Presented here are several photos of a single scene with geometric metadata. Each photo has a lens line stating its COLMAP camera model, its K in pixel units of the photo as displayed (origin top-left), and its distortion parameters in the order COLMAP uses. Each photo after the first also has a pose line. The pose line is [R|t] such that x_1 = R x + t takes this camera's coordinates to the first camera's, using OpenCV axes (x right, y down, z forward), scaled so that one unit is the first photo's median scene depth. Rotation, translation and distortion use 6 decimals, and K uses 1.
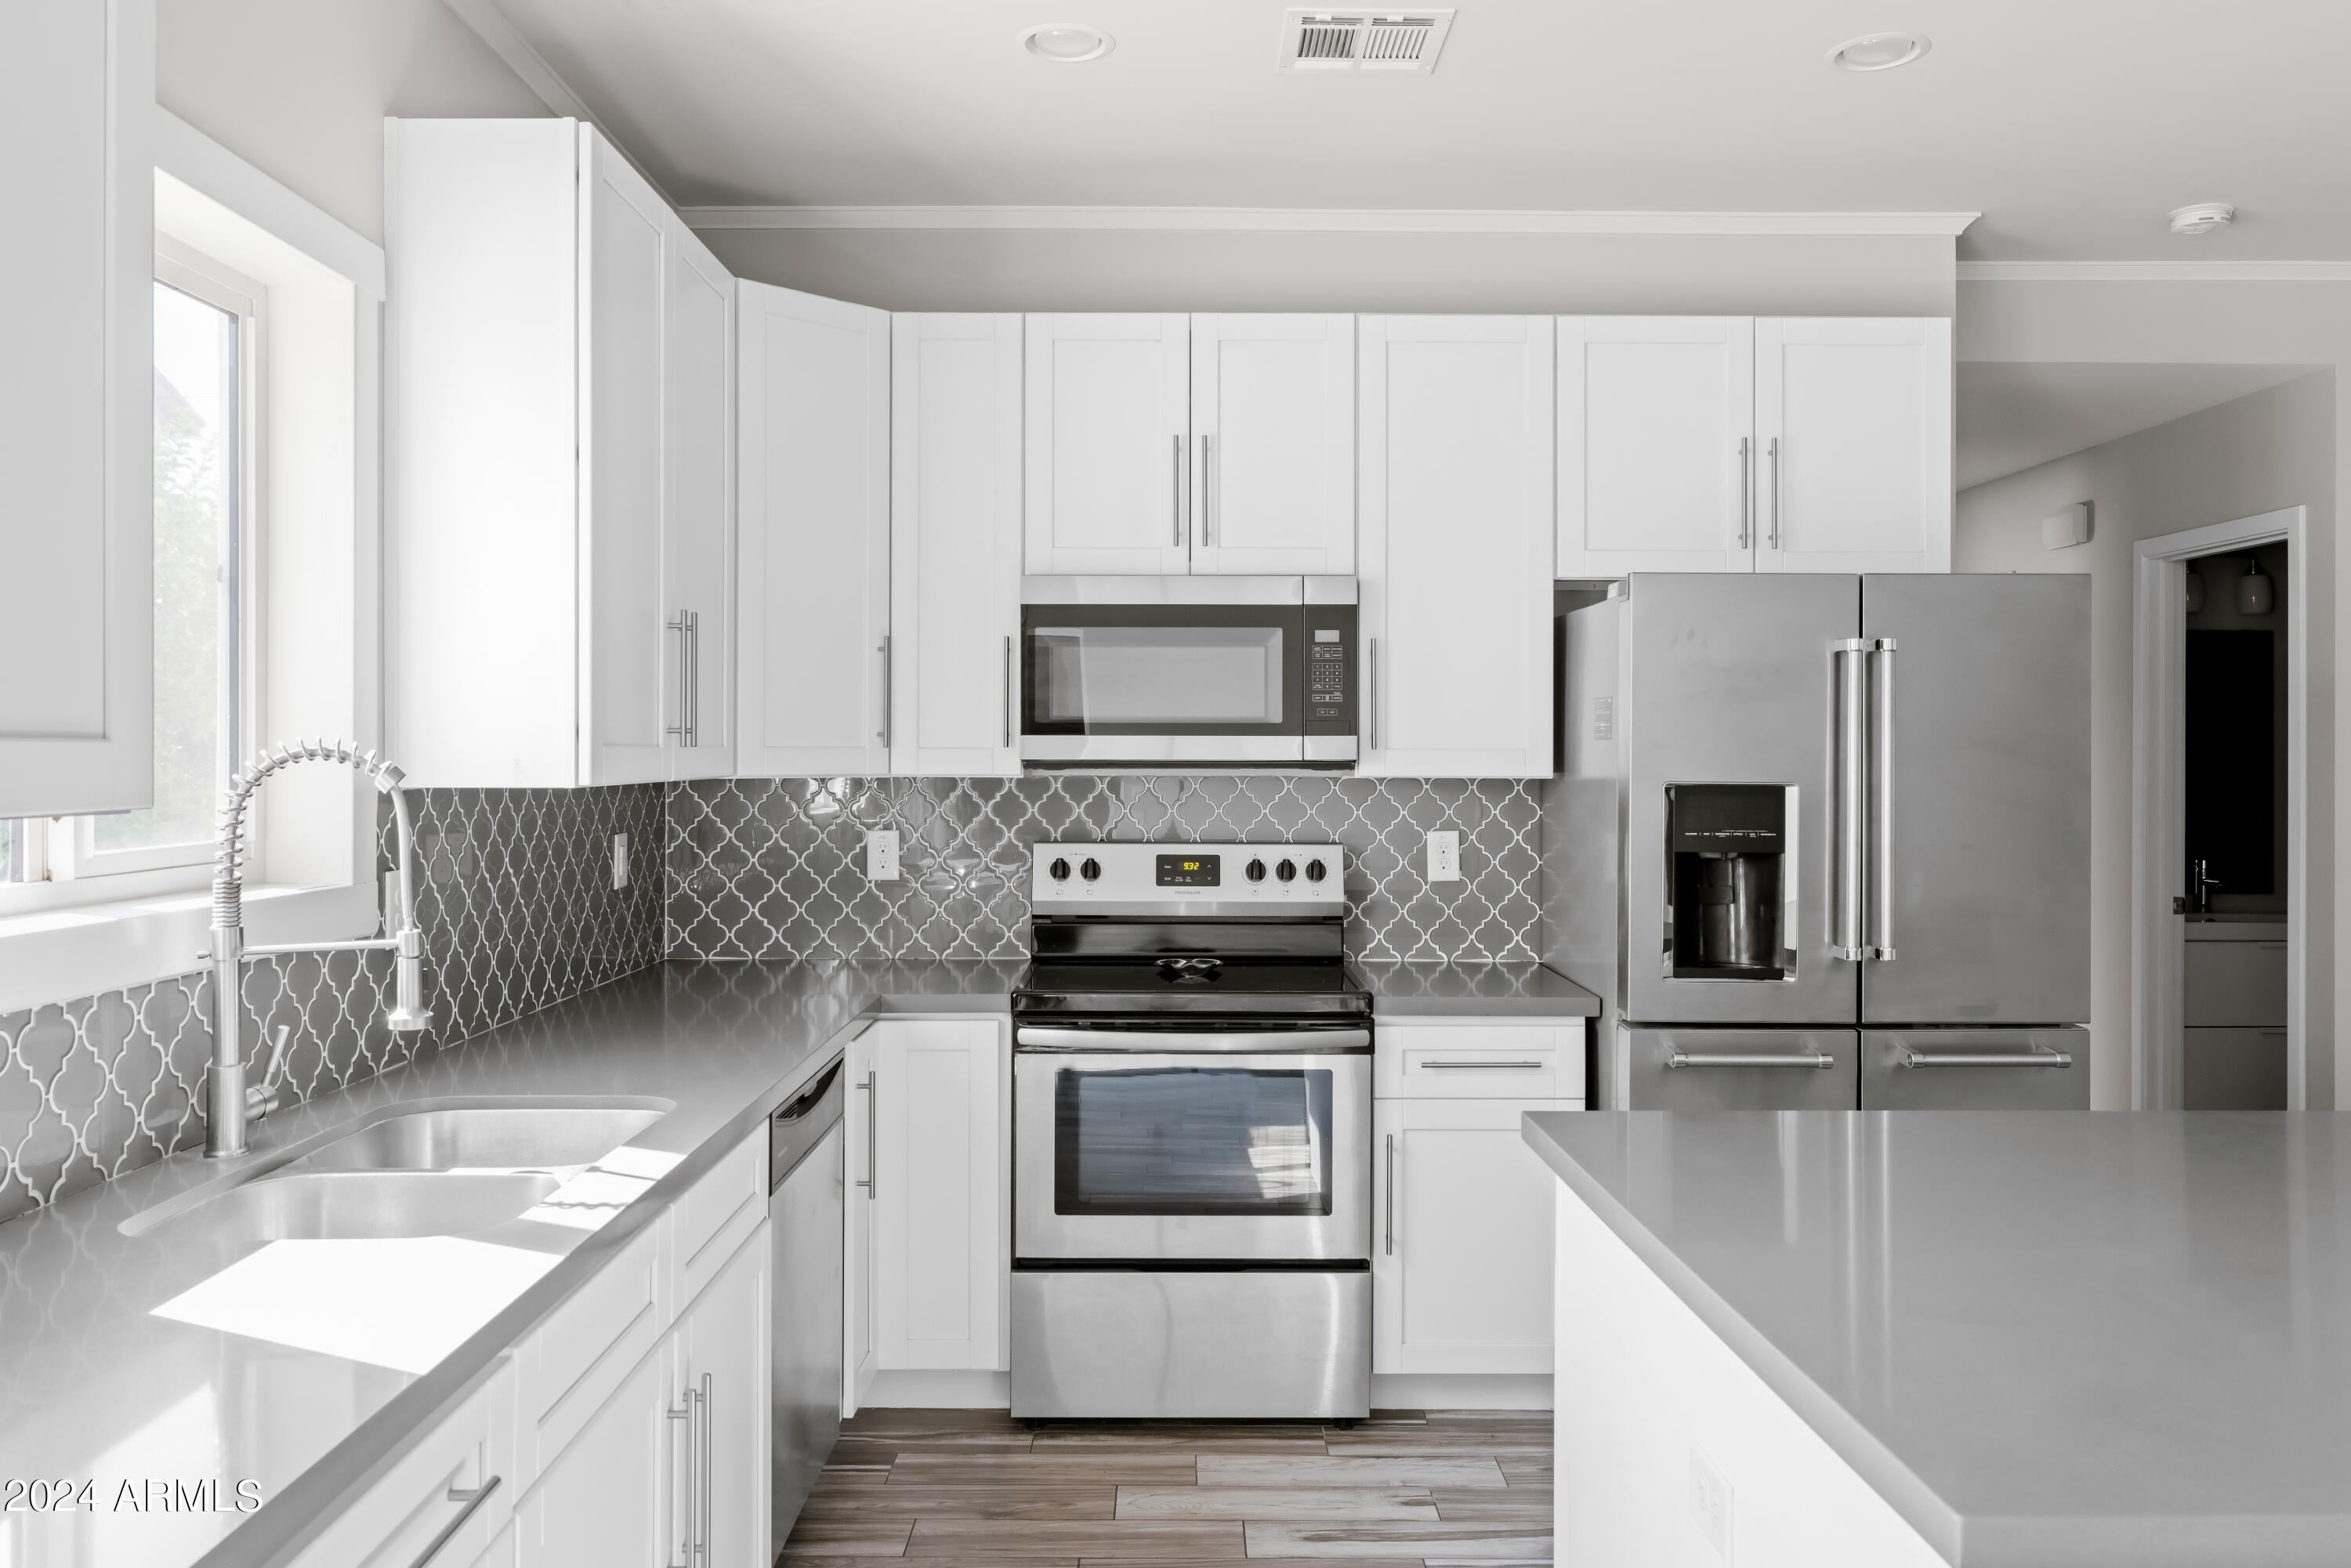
lens RADIAL K [[1770.0, 0, 1150.9], [0, 1770.0, 773.1], [0, 0, 1]] dist [-0.006019, -0.003037]
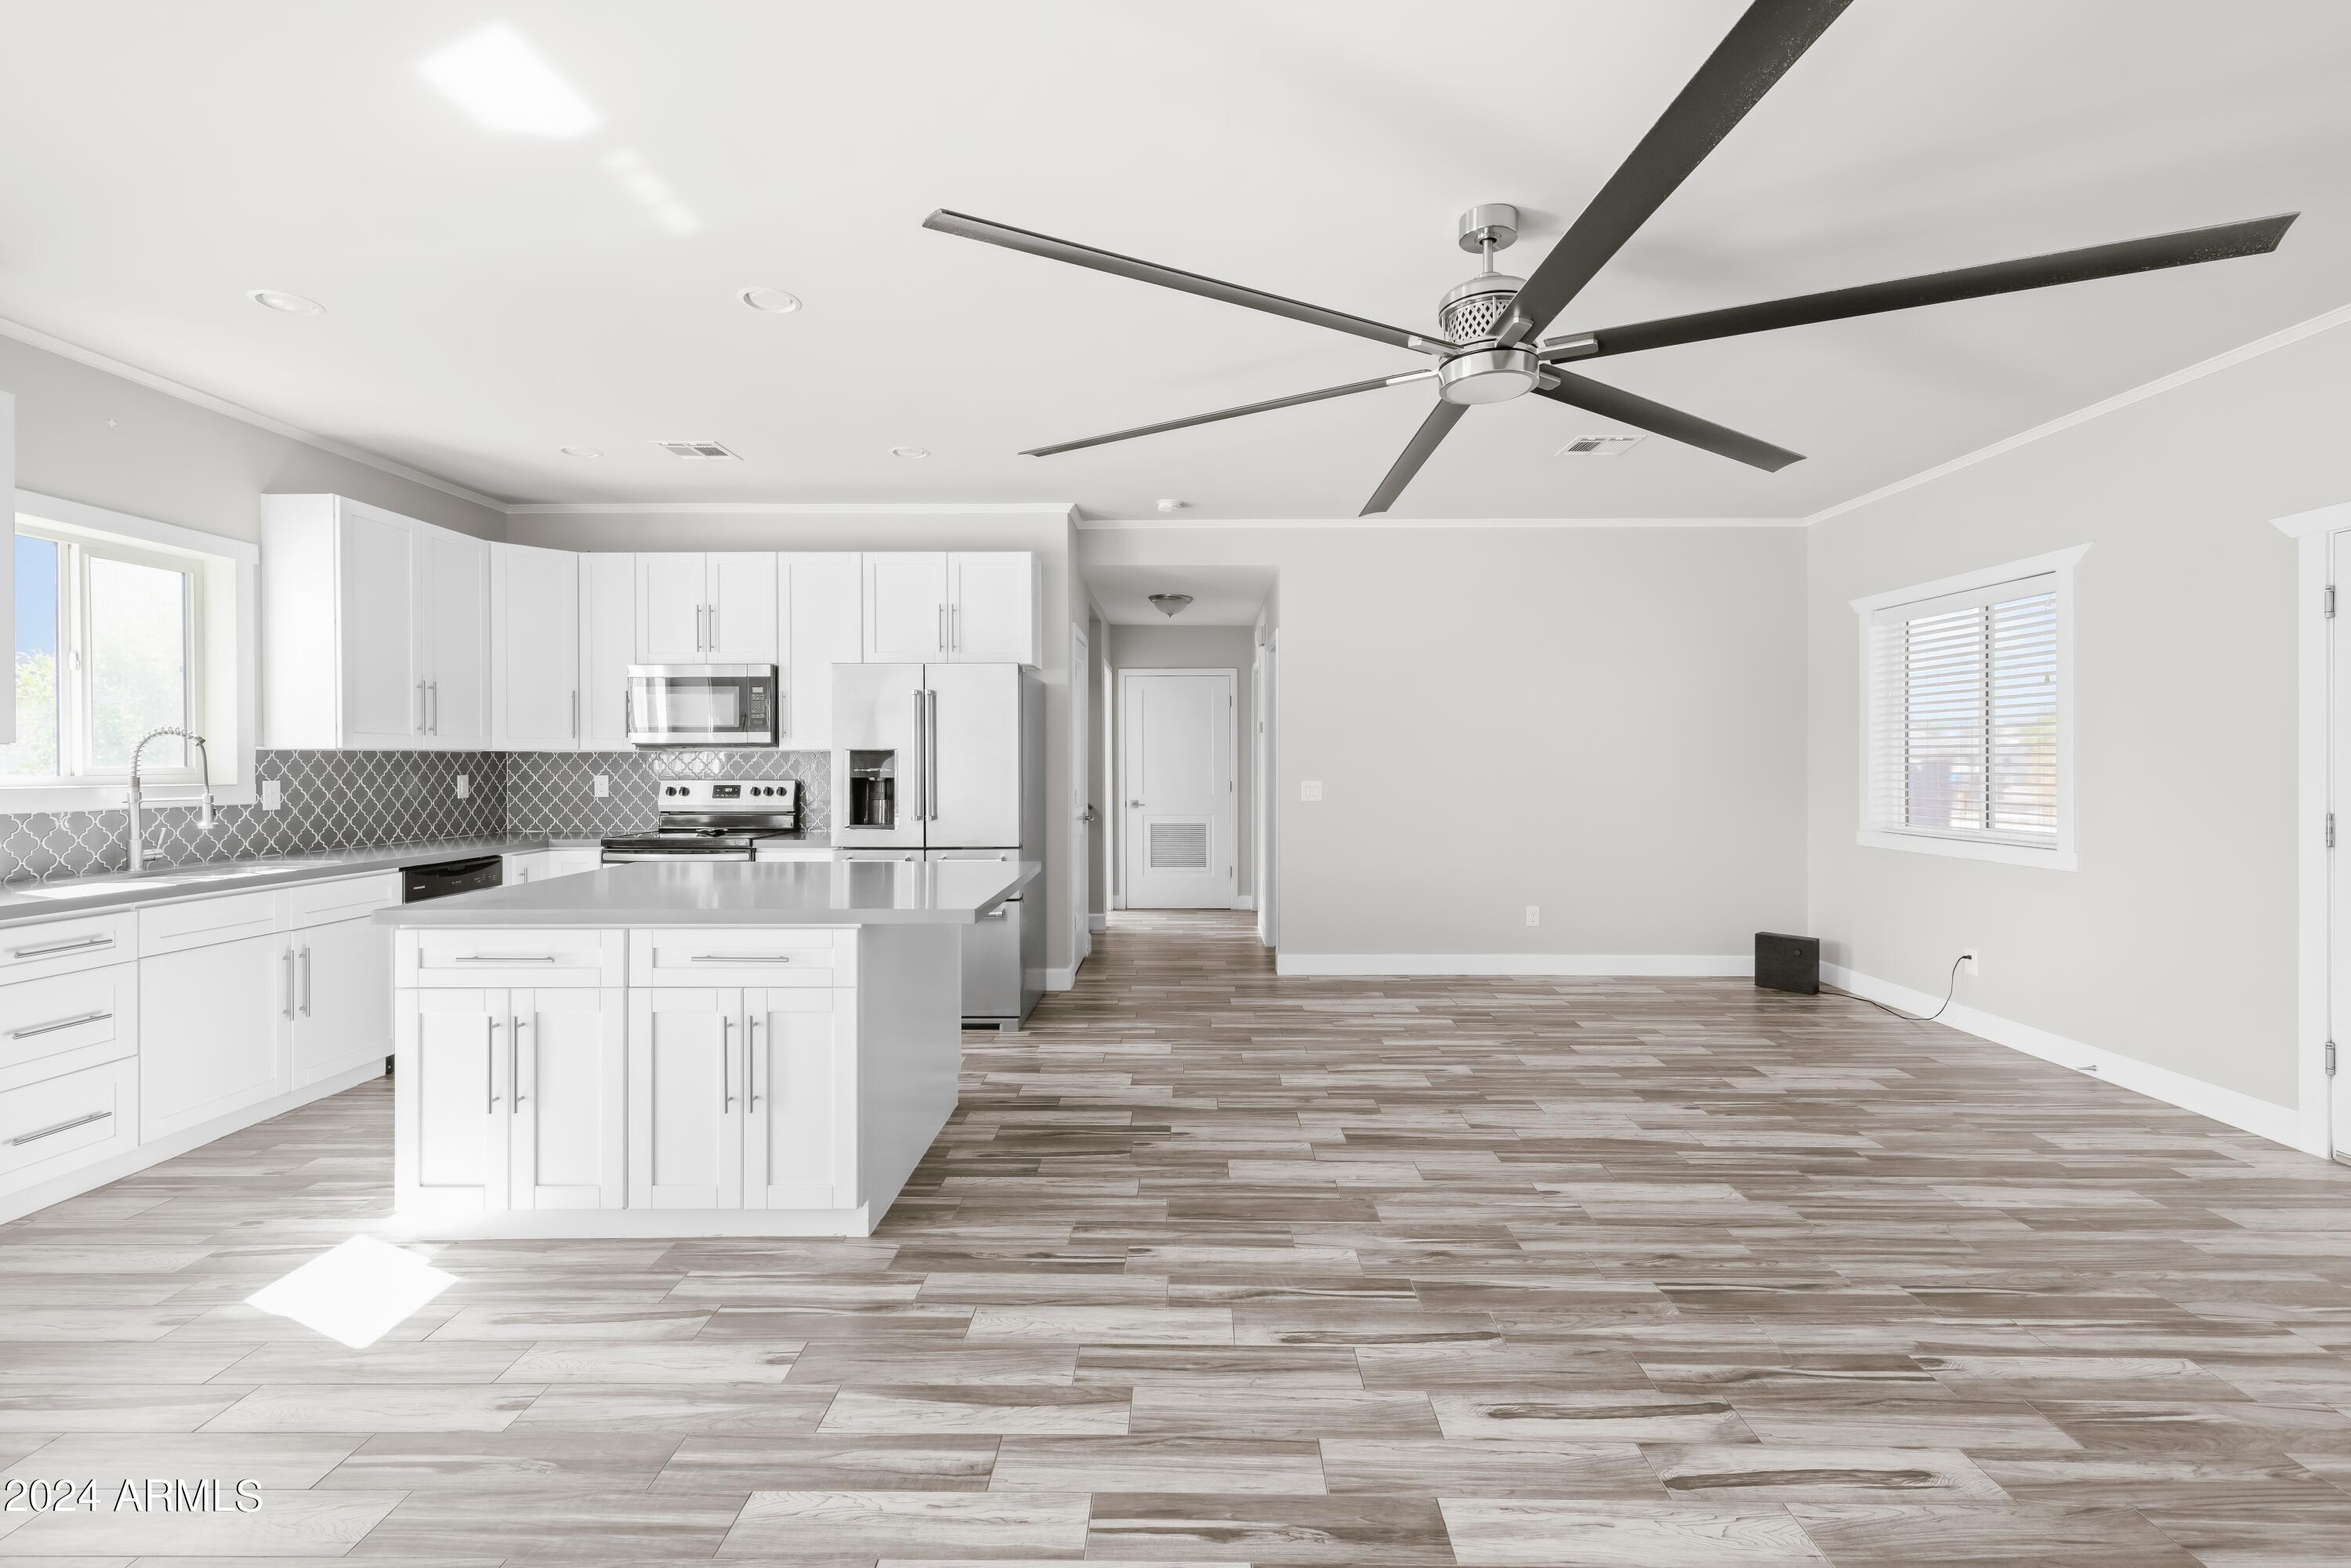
lens RADIAL K [[1036.9, 0, 1169.2], [0, 1036.9, 761.0], [0, 0, 1]] dist [0.002353, -0.000329]
pose [[0.999947, -0.005168, -0.008943, 0.613443], [0.005096, 0.999954, -0.008103, 0.029243], [0.008984, 0.008057, 0.999927, -0.350011]]
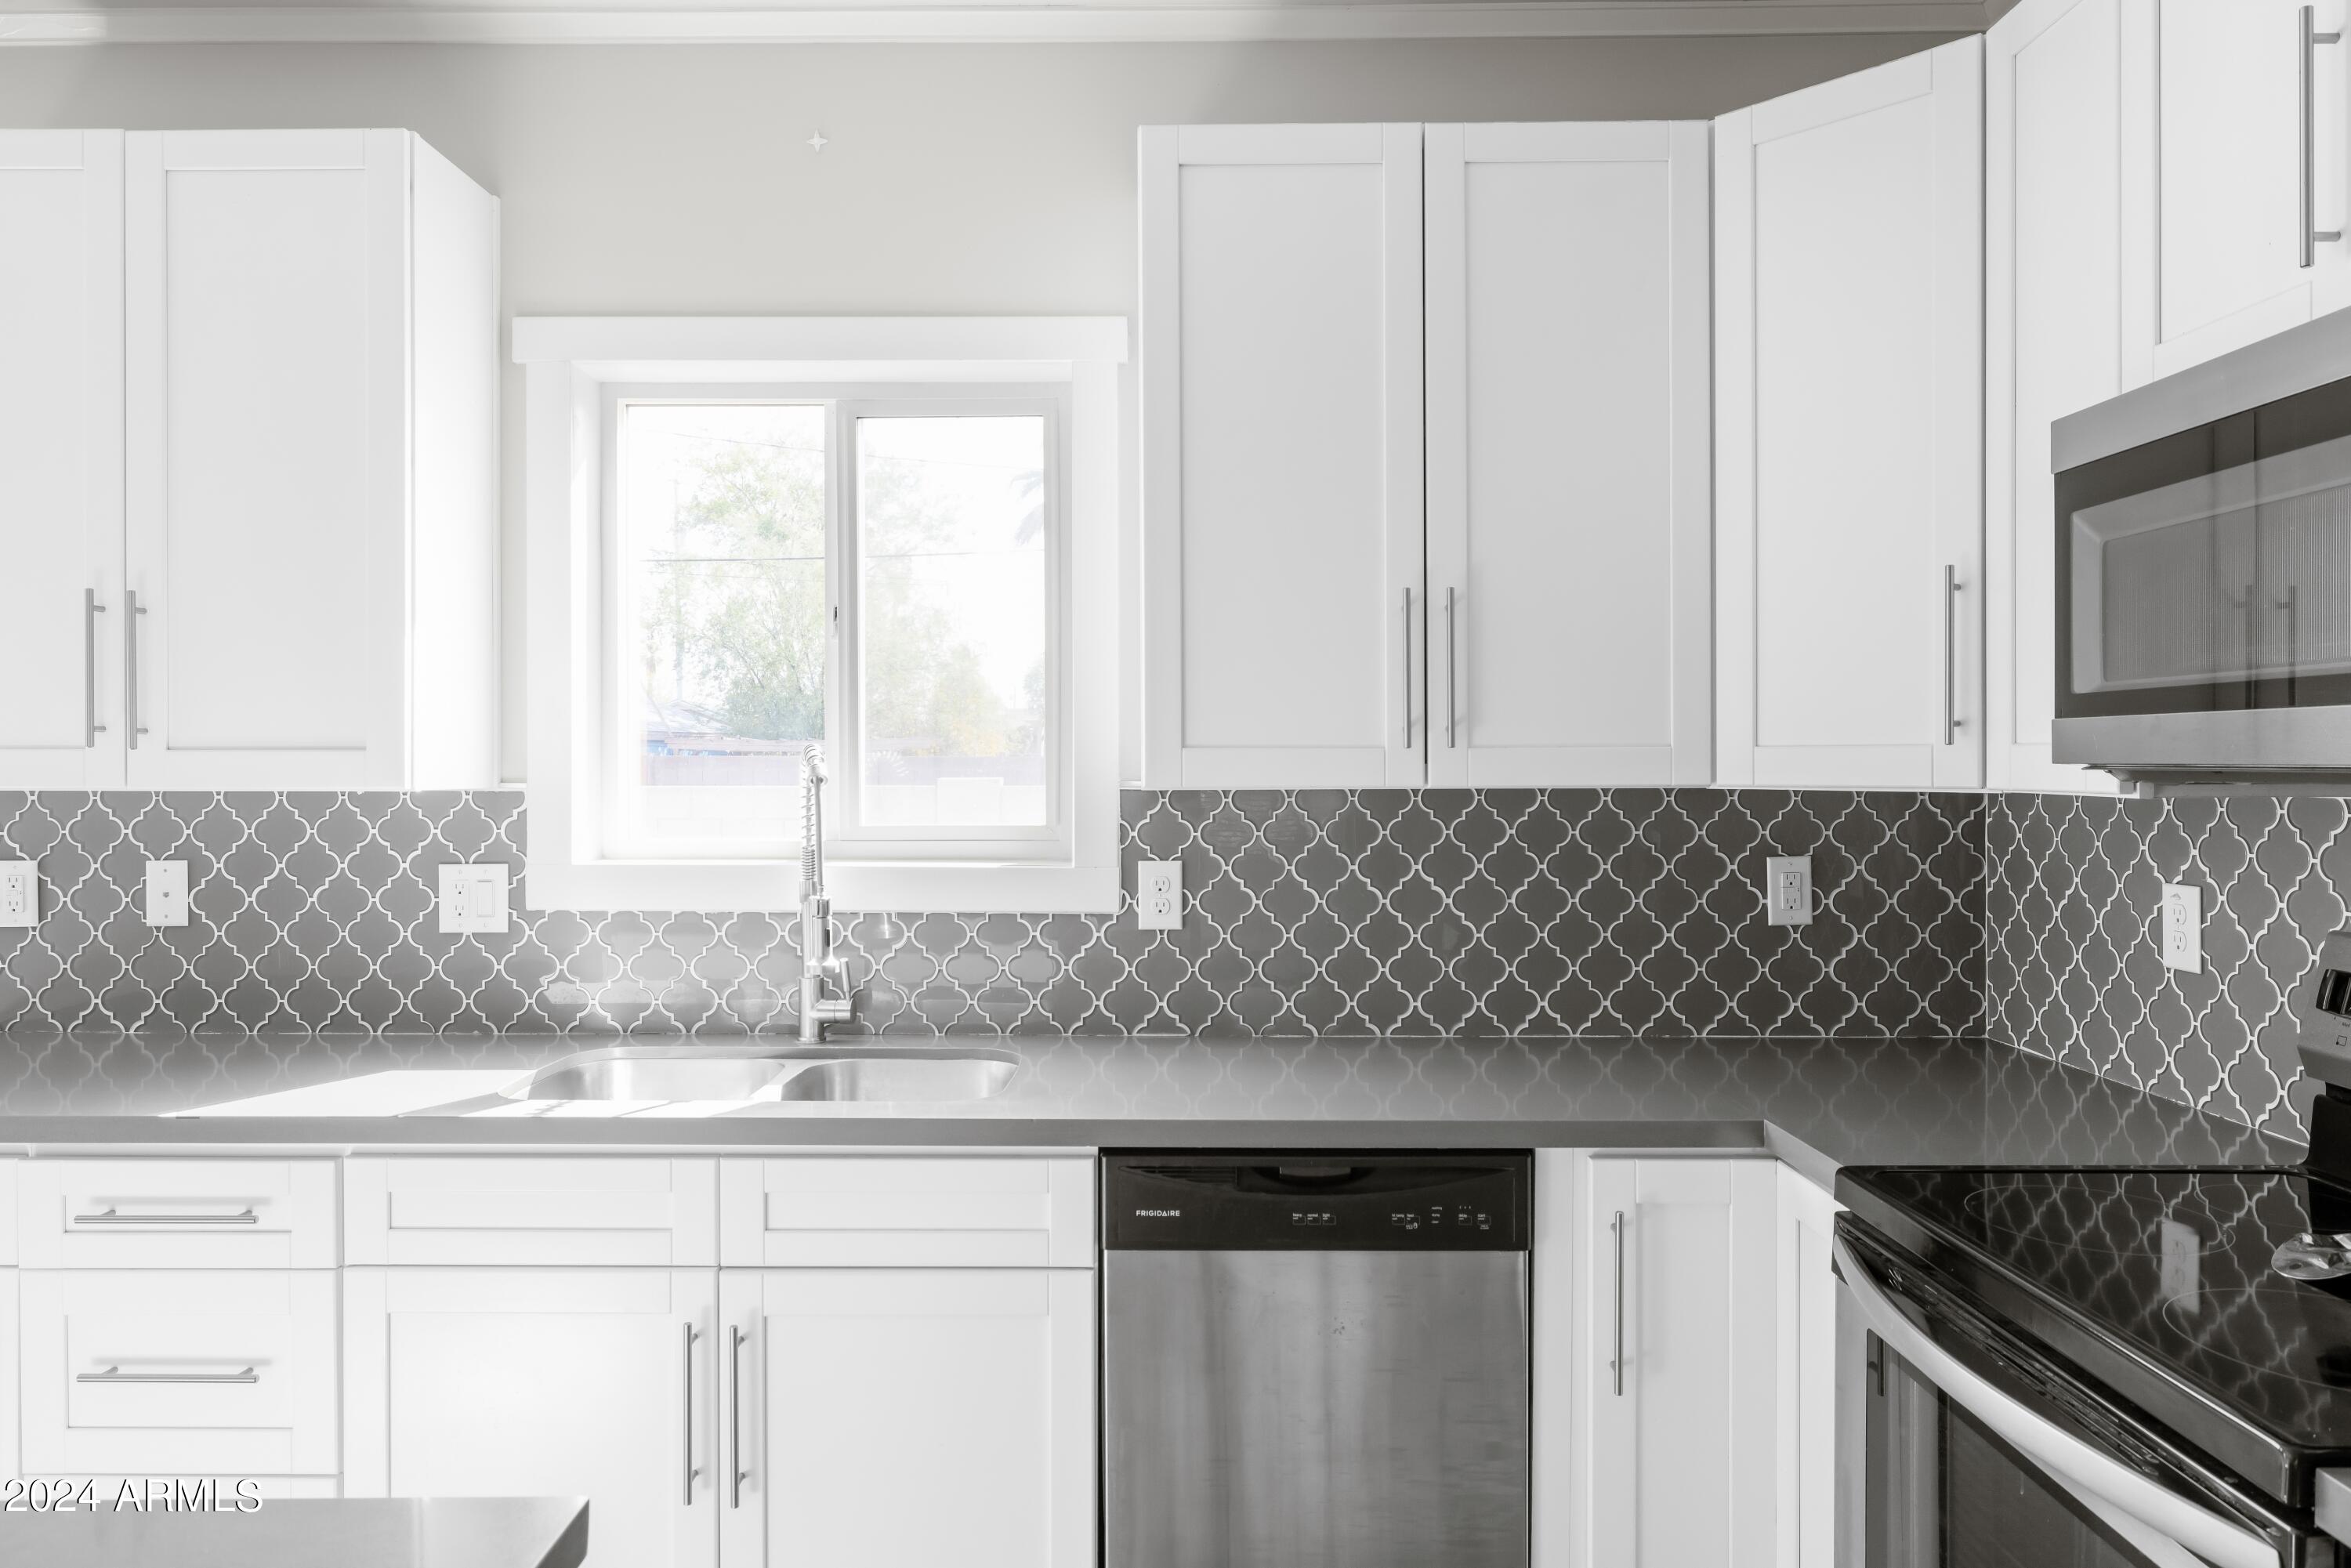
lens RADIAL K [[1559.8, 0, 1155.5], [0, 1559.8, 784.2], [0, 0, 1]] dist [0.003015, -0.000734]
pose [[0.003229, 0.015255, -0.999878, 0.374971], [-0.005419, 0.999869, 0.015237, -0.007355], [0.999980, 0.005370, 0.003311, 0.673628]]
